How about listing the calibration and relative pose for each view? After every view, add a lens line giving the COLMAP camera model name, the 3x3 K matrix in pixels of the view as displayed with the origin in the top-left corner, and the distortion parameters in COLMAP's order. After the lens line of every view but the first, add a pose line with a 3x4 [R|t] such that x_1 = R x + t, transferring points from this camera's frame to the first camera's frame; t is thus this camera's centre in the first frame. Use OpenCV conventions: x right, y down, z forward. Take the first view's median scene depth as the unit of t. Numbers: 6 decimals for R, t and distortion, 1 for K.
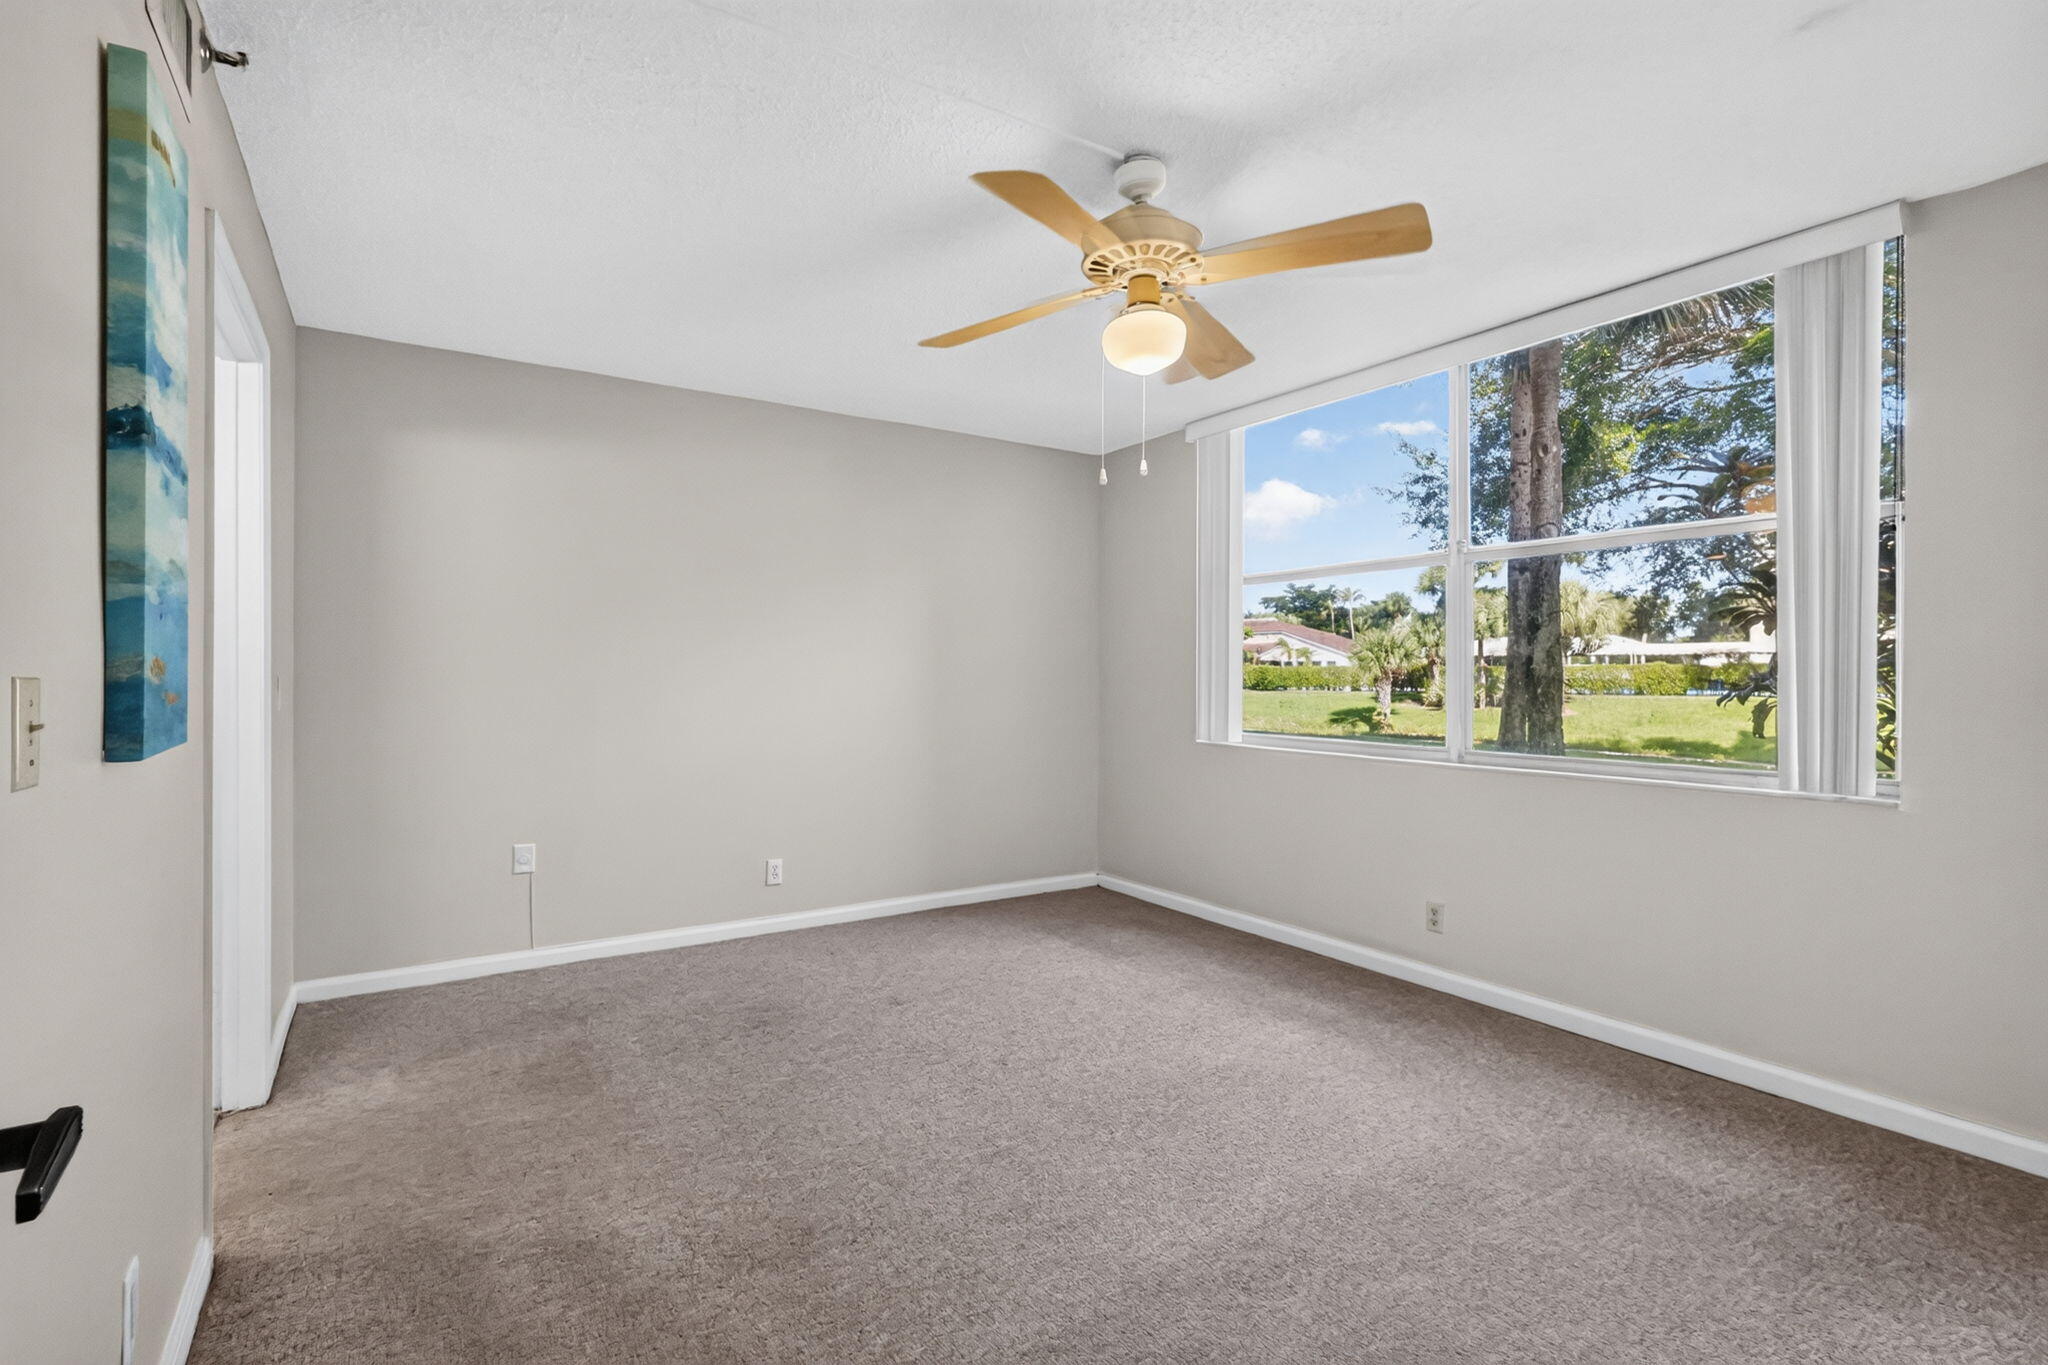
lens RADIAL K [[951.2, 0, 1029.9], [0, 951.2, 682.9], [0, 0, 1]] dist [0.004890, 0.000670]
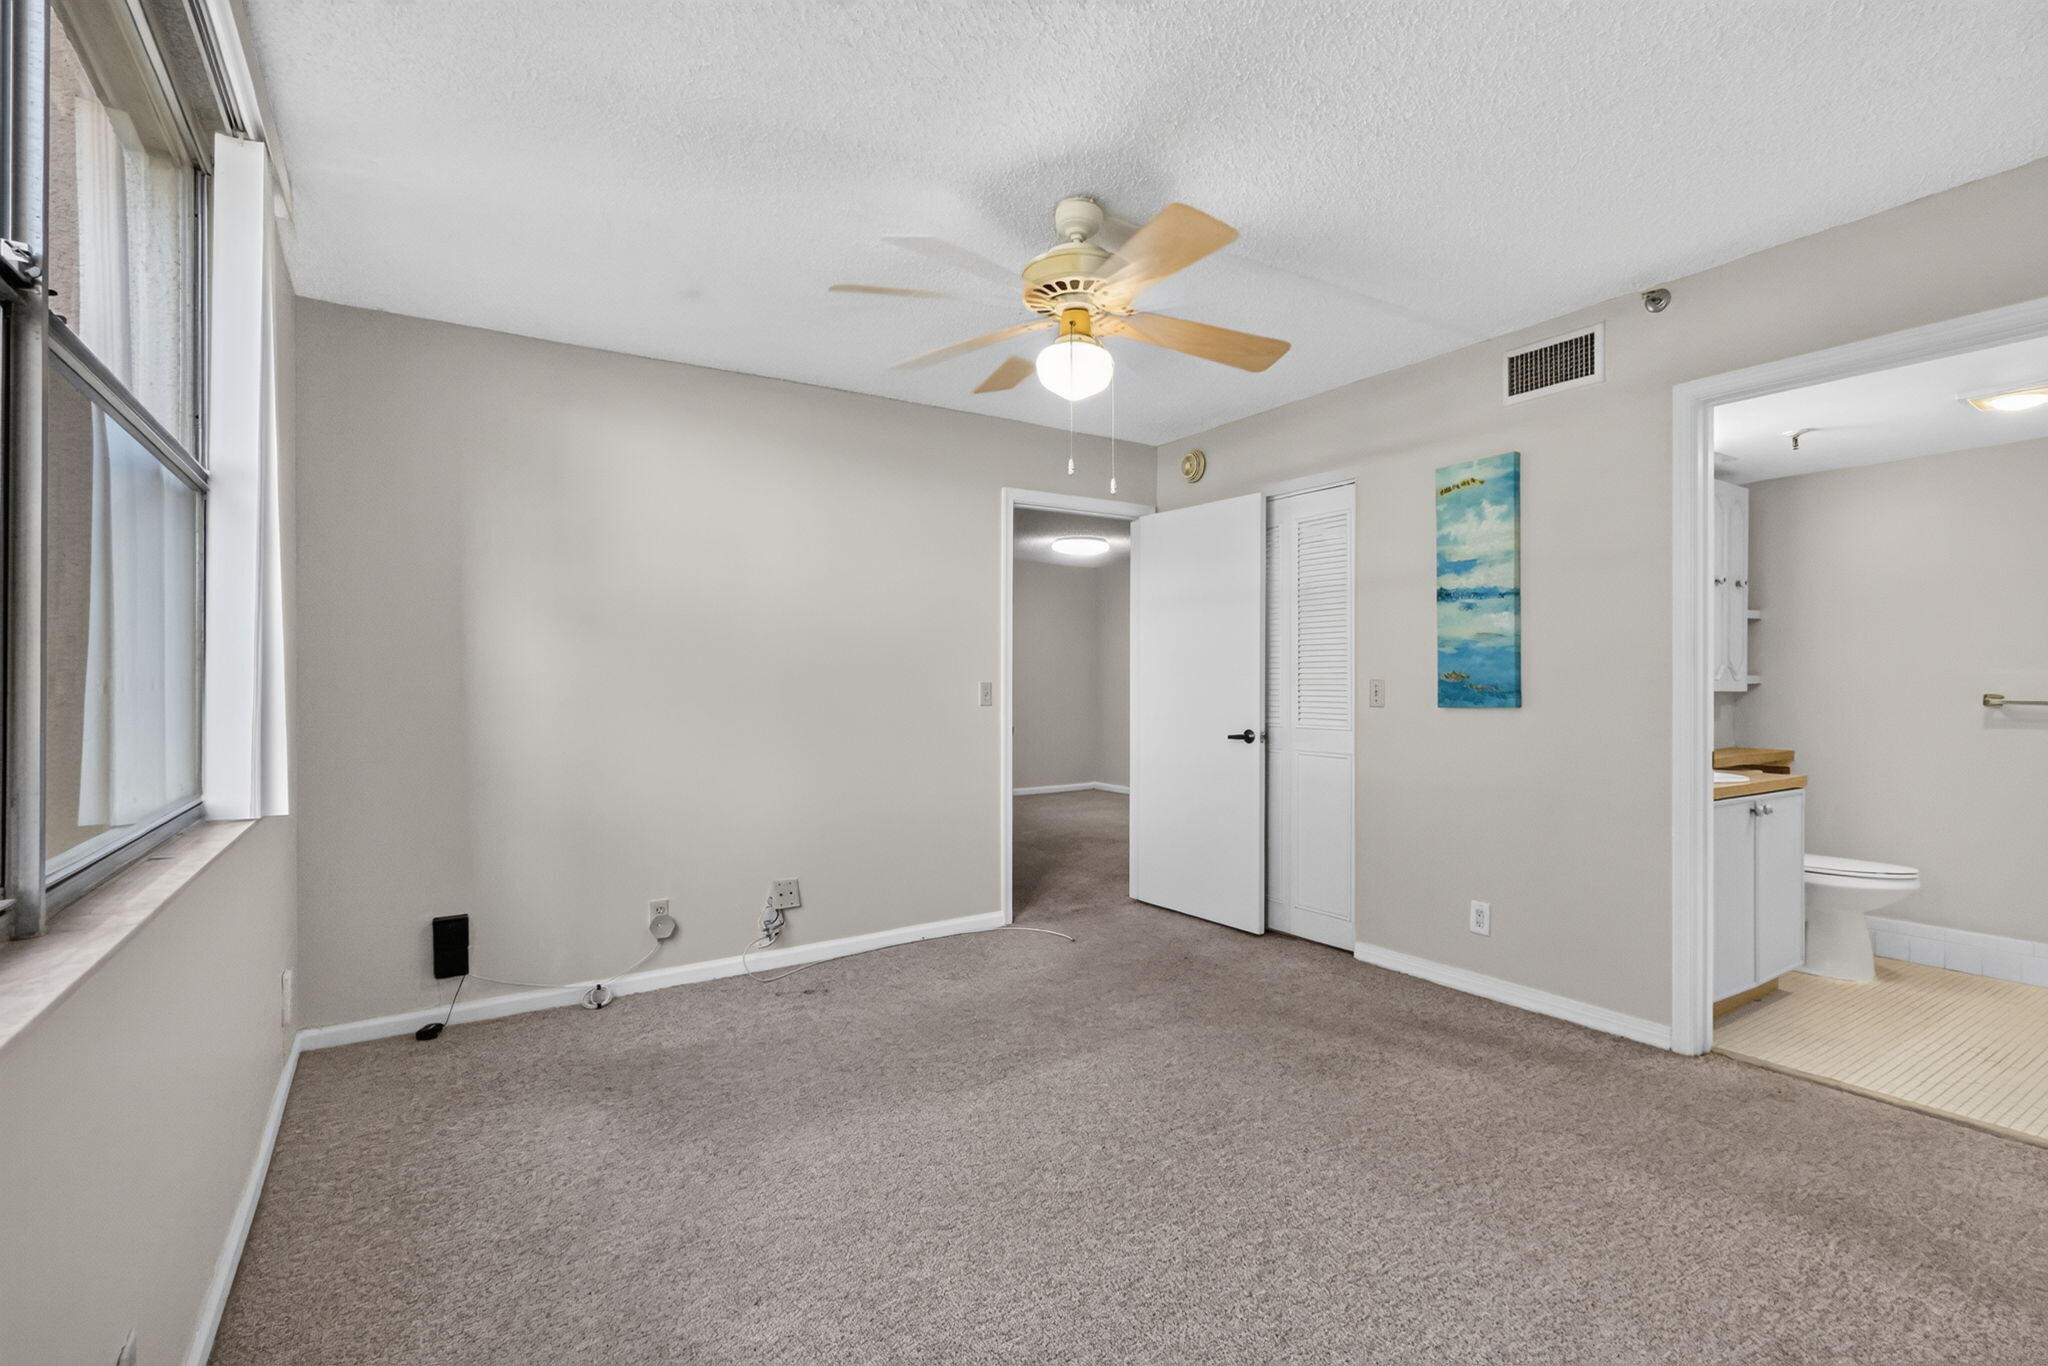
lens RADIAL K [[951.2, 0, 1029.9], [0, 951.2, 683.4], [0, 0, 1]] dist [0.004890, 0.000670]
pose [[-0.999971, 0.000637, 0.007590, 0.147489], [0.000712, 0.999950, 0.009943, -0.009094], [-0.007583, 0.009948, -0.999922, 1.898485]]
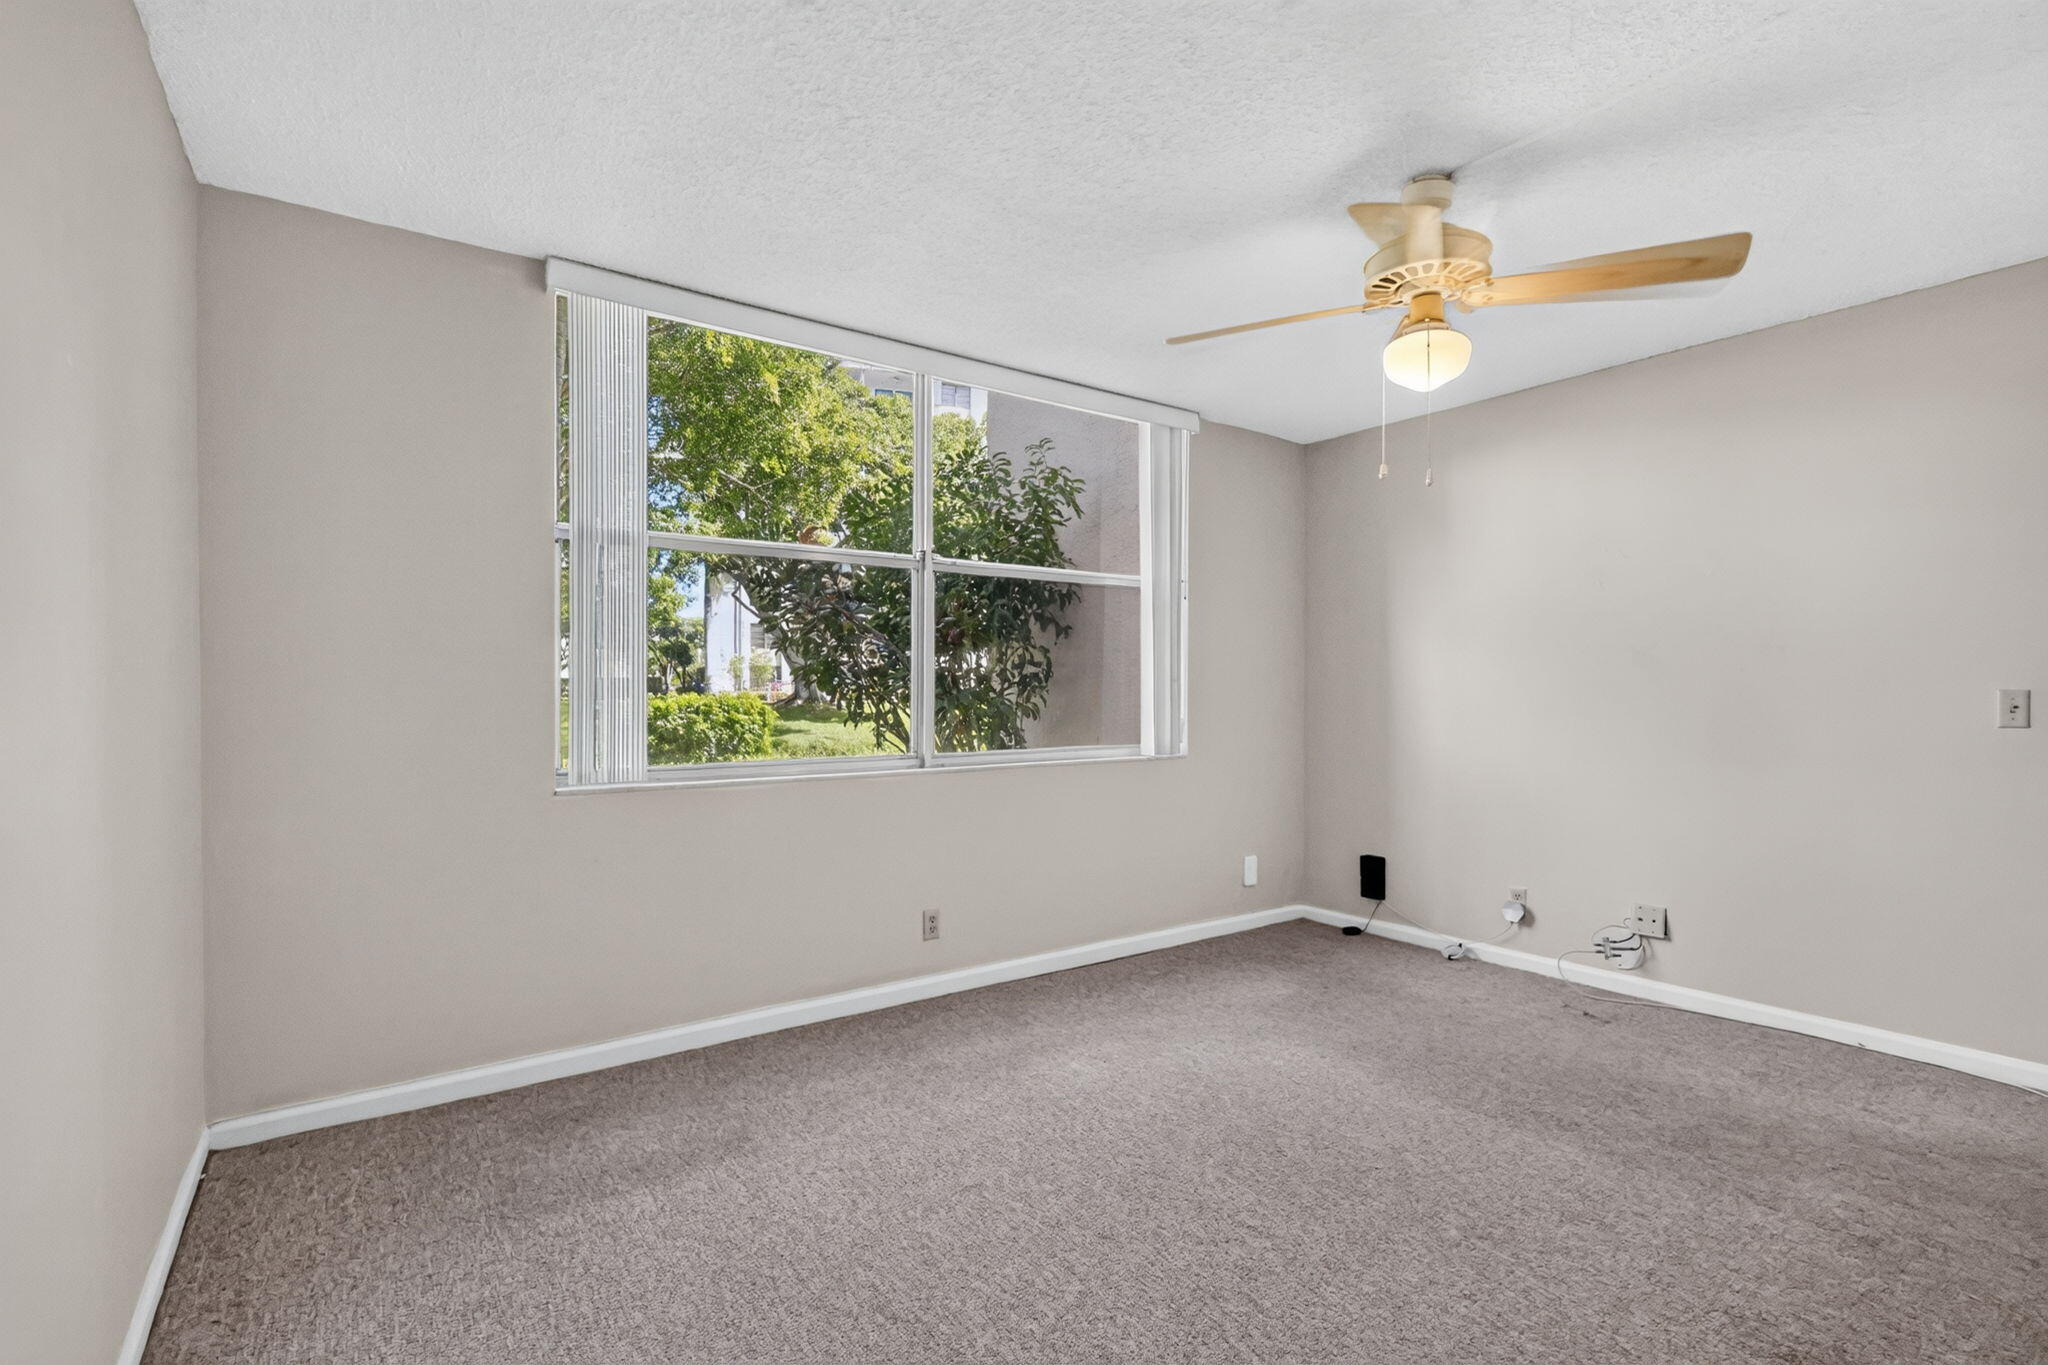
lens RADIAL K [[951.2, 0, 1029.9], [0, 951.2, 682.9], [0, 0, 1]] dist [0.004890, 0.000670]
pose [[-0.035450, 0.003233, 0.999366, -0.814568], [0.005345, 0.999981, -0.003045, -0.003993], [-0.999357, 0.005233, -0.035467, 1.326630]]
